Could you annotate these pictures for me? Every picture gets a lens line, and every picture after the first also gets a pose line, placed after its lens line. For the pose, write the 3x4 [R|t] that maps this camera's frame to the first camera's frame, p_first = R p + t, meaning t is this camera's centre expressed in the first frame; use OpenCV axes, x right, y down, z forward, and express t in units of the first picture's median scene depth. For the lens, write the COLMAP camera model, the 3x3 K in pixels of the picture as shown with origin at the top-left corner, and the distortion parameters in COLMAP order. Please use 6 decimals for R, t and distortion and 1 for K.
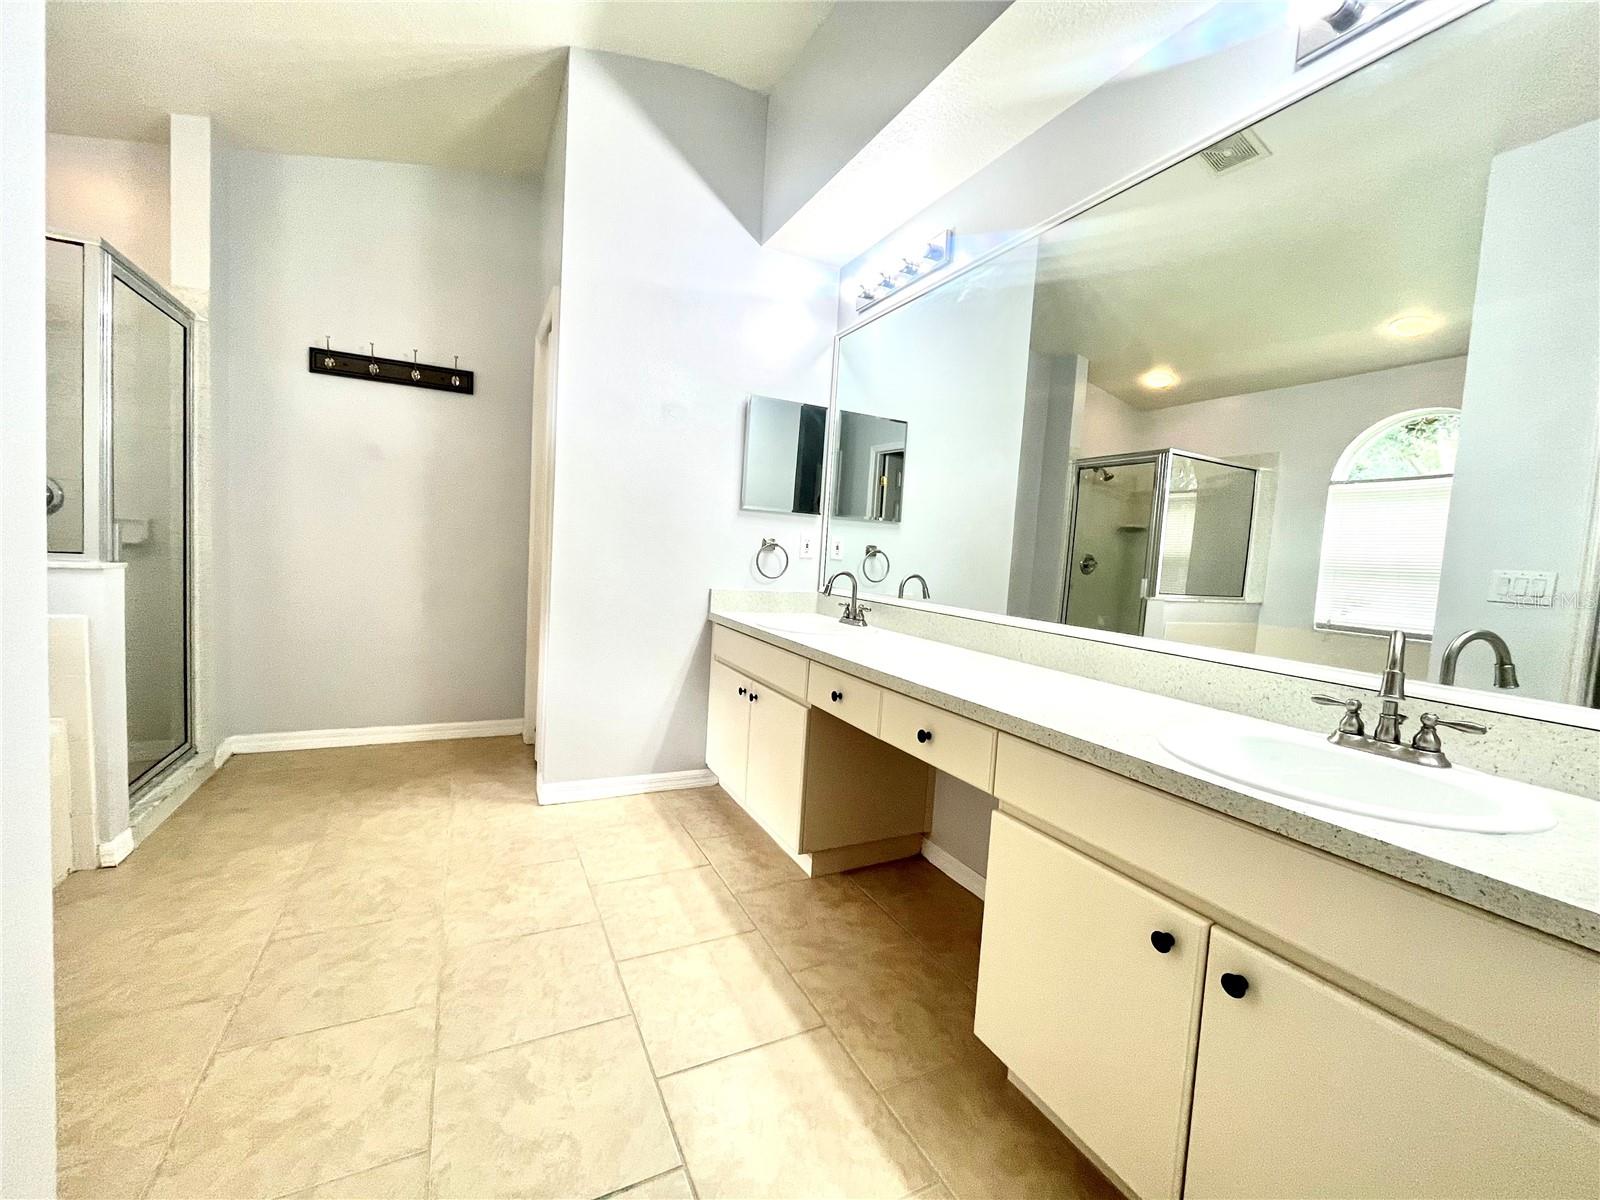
lens RADIAL K [[649.3, 0, 795.0], [0, 649.3, 593.6], [0, 0, 1]] dist [0.000037, -0.000332]
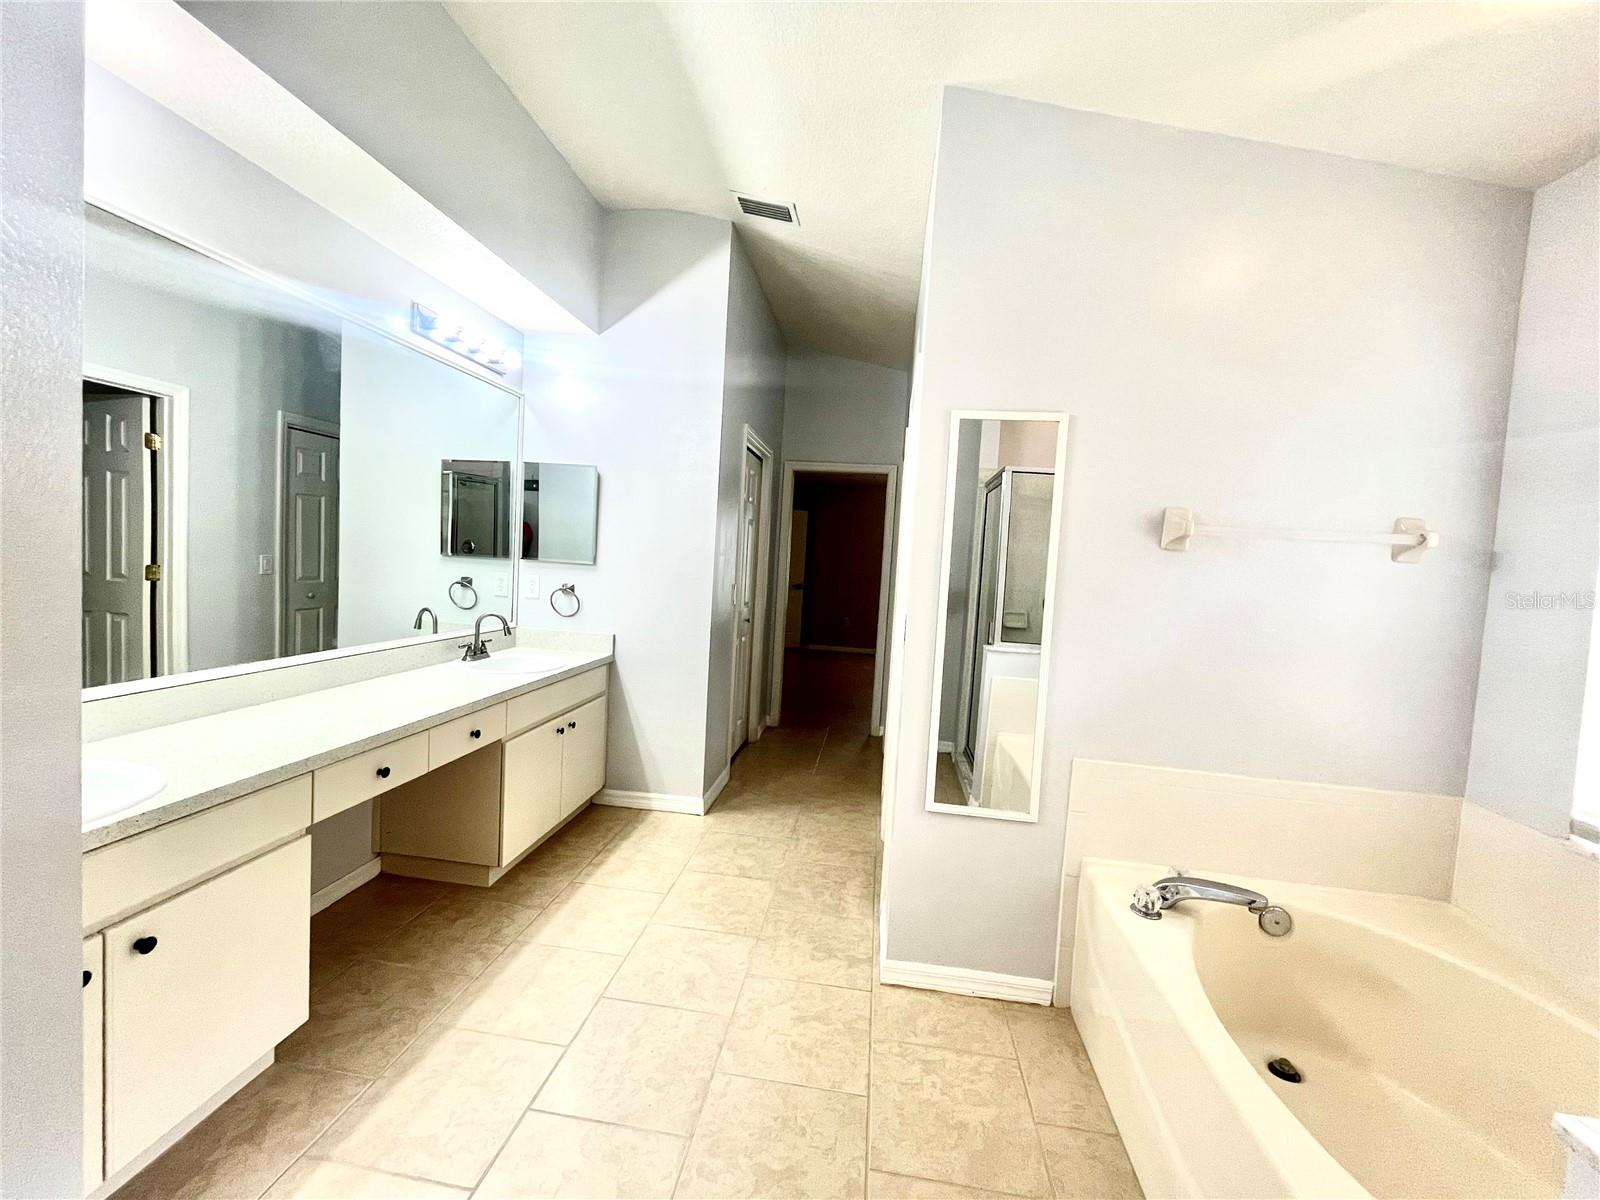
lens RADIAL K [[649.3, 0, 795.0], [0, 649.3, 593.6], [0, 0, 1]] dist [0.000037, -0.000332]
pose [[-0.816978, -0.137550, 0.560024, -1.101106], [-0.065871, 0.987039, 0.146337, -0.336907], [-0.572894, 0.082665, -0.815450, 1.647898]]
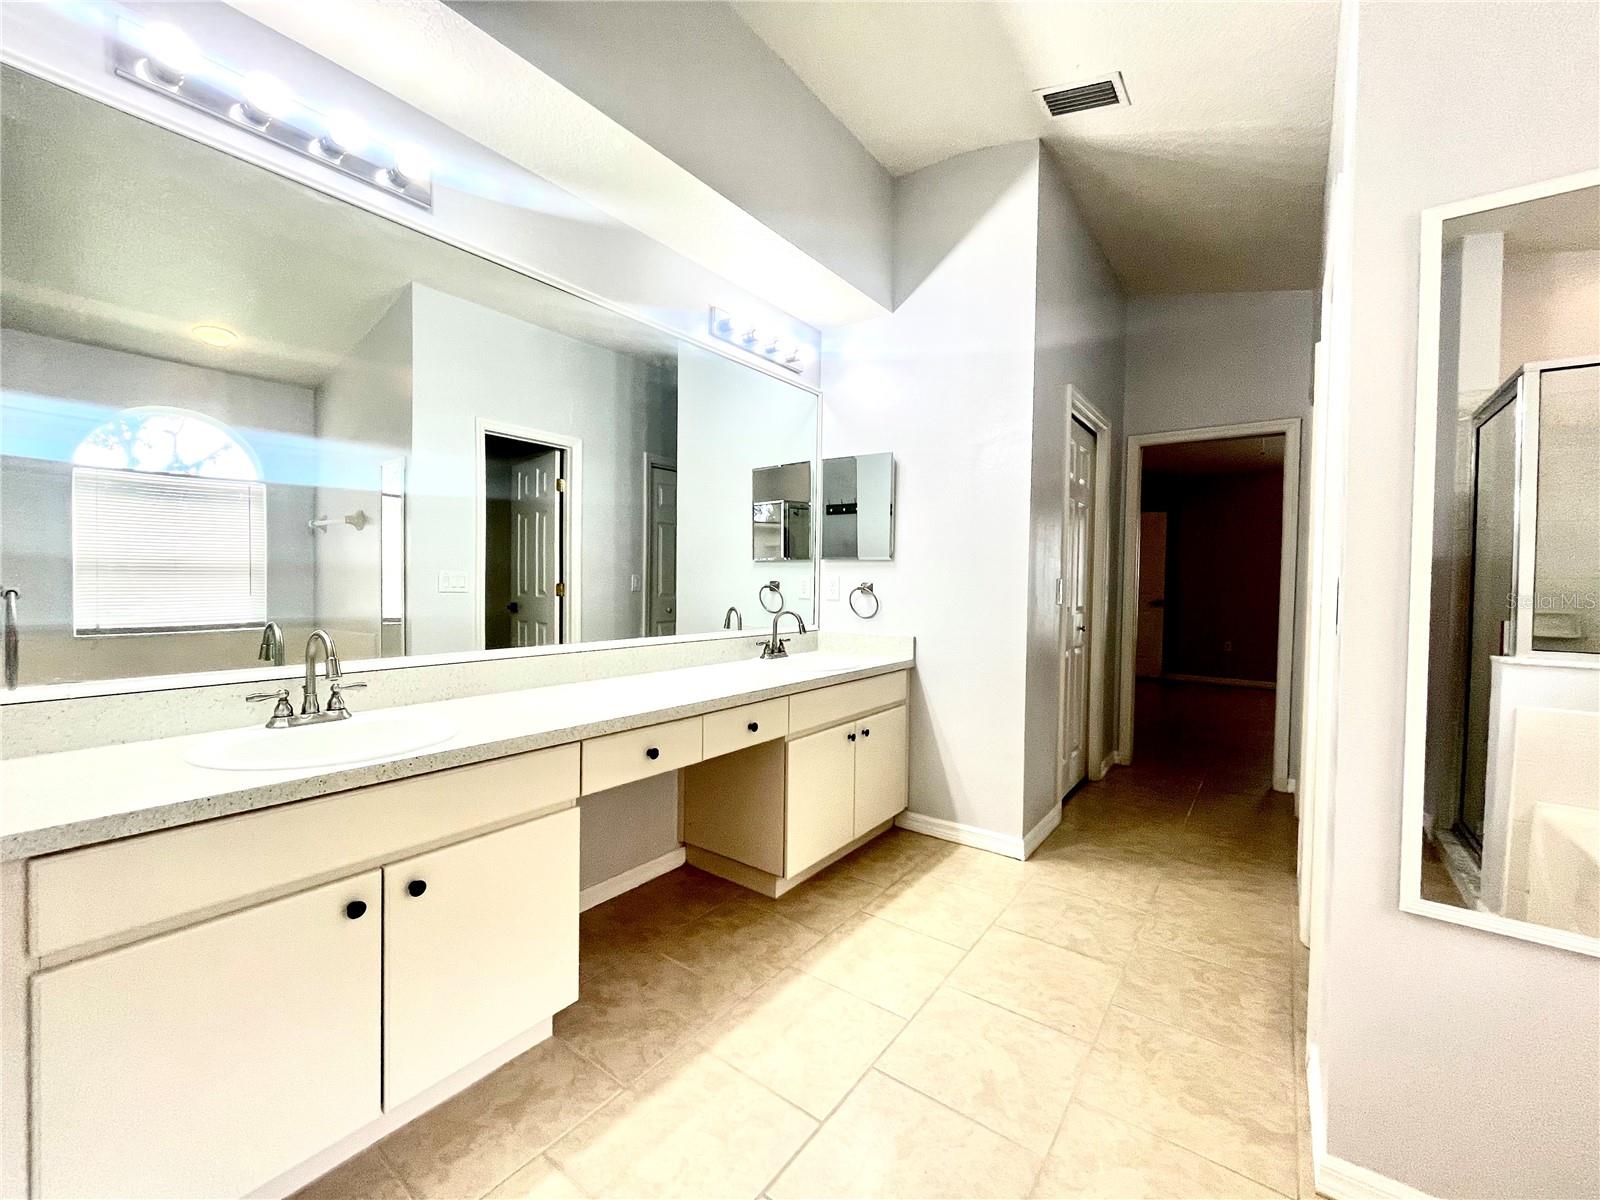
lens RADIAL K [[649.3, 0, 795.0], [0, 649.3, 593.6], [0, 0, 1]] dist [0.000037, -0.000332]
pose [[-0.441957, -0.086155, 0.892889, -0.976493], [0.020854, 0.994121, 0.106245, -0.192284], [-0.896794, 0.065576, -0.437562, 1.404837]]
